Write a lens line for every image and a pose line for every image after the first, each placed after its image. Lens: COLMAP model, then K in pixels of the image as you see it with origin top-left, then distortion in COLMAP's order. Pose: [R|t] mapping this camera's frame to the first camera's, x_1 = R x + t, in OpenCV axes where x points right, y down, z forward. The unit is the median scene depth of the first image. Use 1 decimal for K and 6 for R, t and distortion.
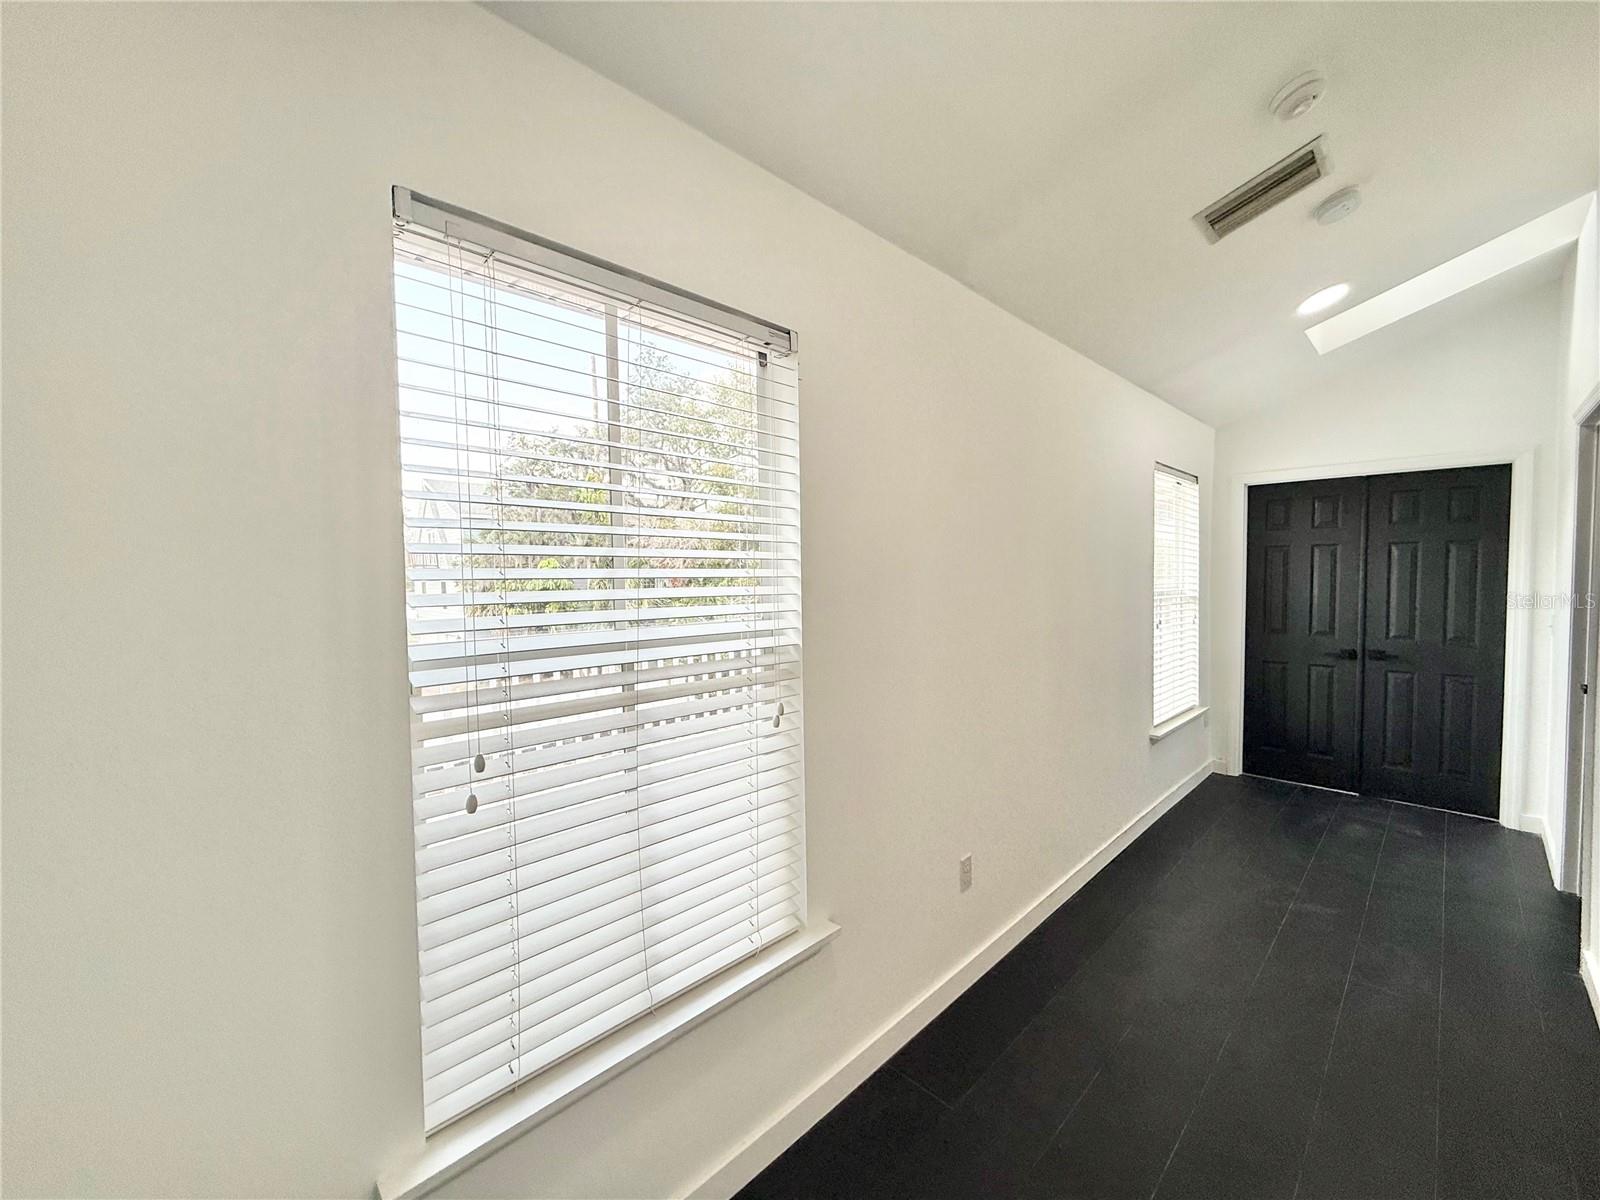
lens RADIAL K [[637.4, 0, 796.4], [0, 637.4, 595.9], [0, 0, 1]] dist [-0.002285, 0.000225]
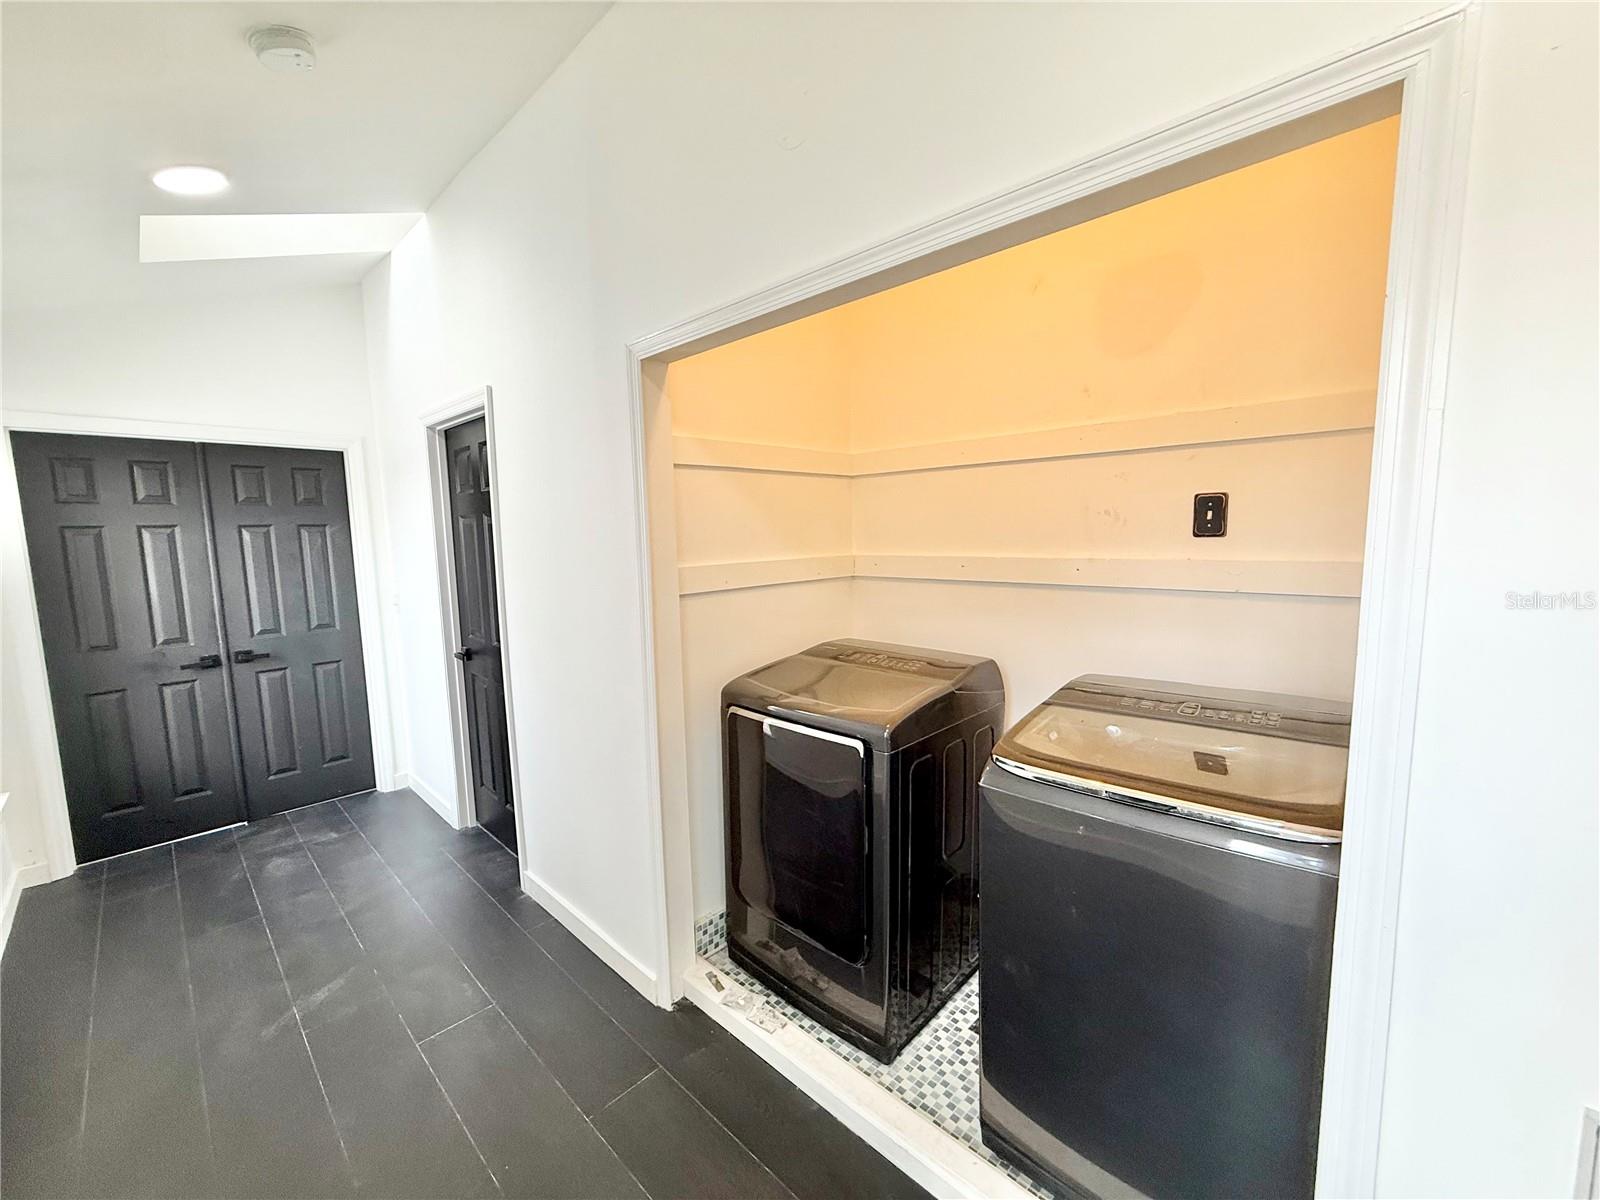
lens RADIAL K [[637.4, 0, 796.4], [0, 637.4, 599.0], [0, 0, 1]] dist [-0.002285, 0.000225]
pose [[-0.033252, -0.094458, 0.994973, 0.041522], [0.059864, 0.993548, 0.096323, -0.022239], [-0.997653, 0.062766, -0.027383, 0.274312]]
